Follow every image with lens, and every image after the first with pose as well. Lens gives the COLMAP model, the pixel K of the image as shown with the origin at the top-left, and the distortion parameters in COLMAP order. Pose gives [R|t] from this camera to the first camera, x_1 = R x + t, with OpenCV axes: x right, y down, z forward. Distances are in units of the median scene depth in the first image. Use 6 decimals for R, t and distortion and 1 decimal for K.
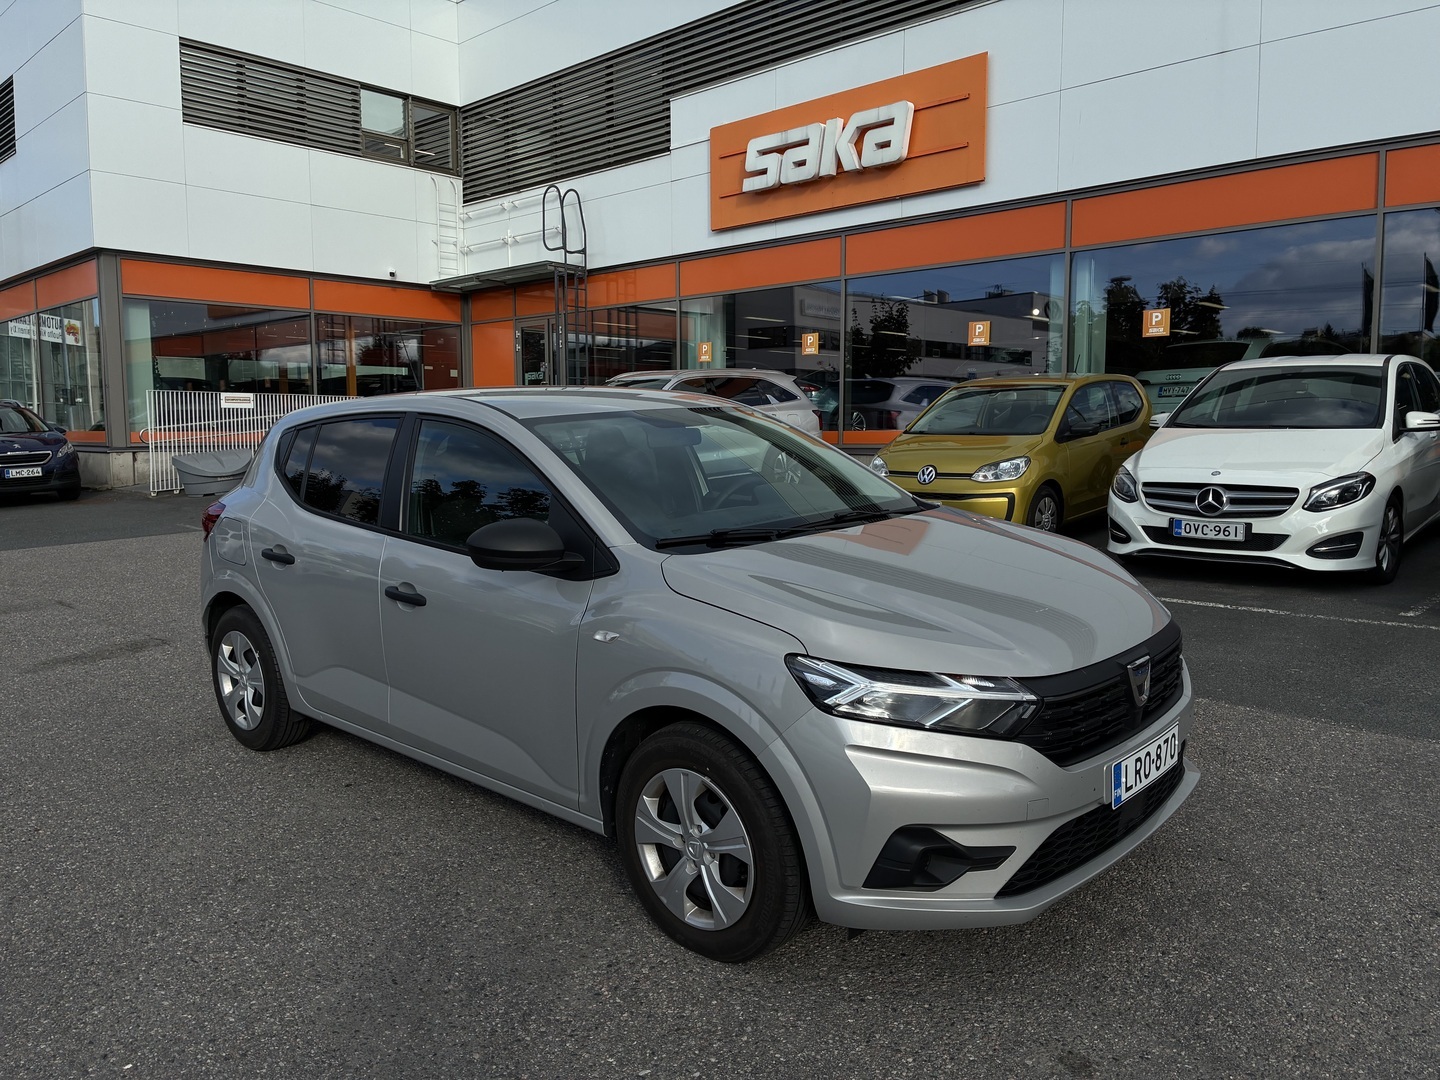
lens RADIAL K [[1084.1, 0, 720.0], [0, 1084.1, 540.0], [0, 0, 1]] dist [0.007500, 0.004199]
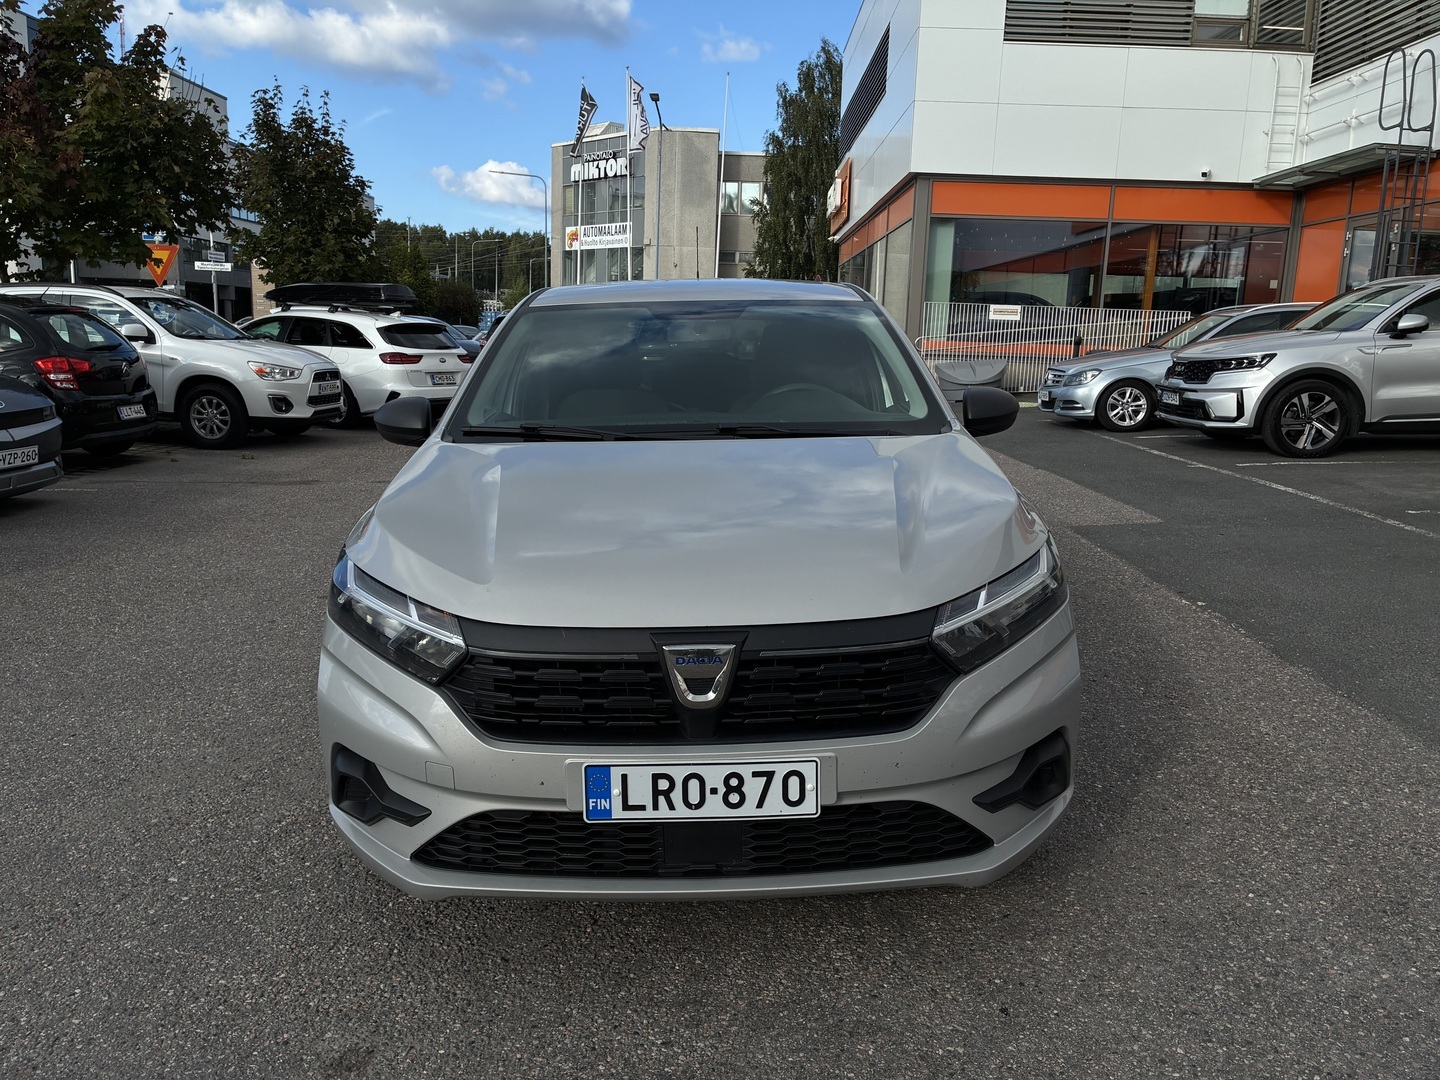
lens RADIAL K [[1084.6, 0, 720.0], [0, 1084.6, 540.0], [0, 0, 1]] dist [0.041617, -0.070001]
pose [[0.687832, 0.157102, -0.708666, 0.827900], [-0.105254, 0.987566, 0.116770, -0.039732], [0.718199, -0.005729, 0.695814, 0.477772]]
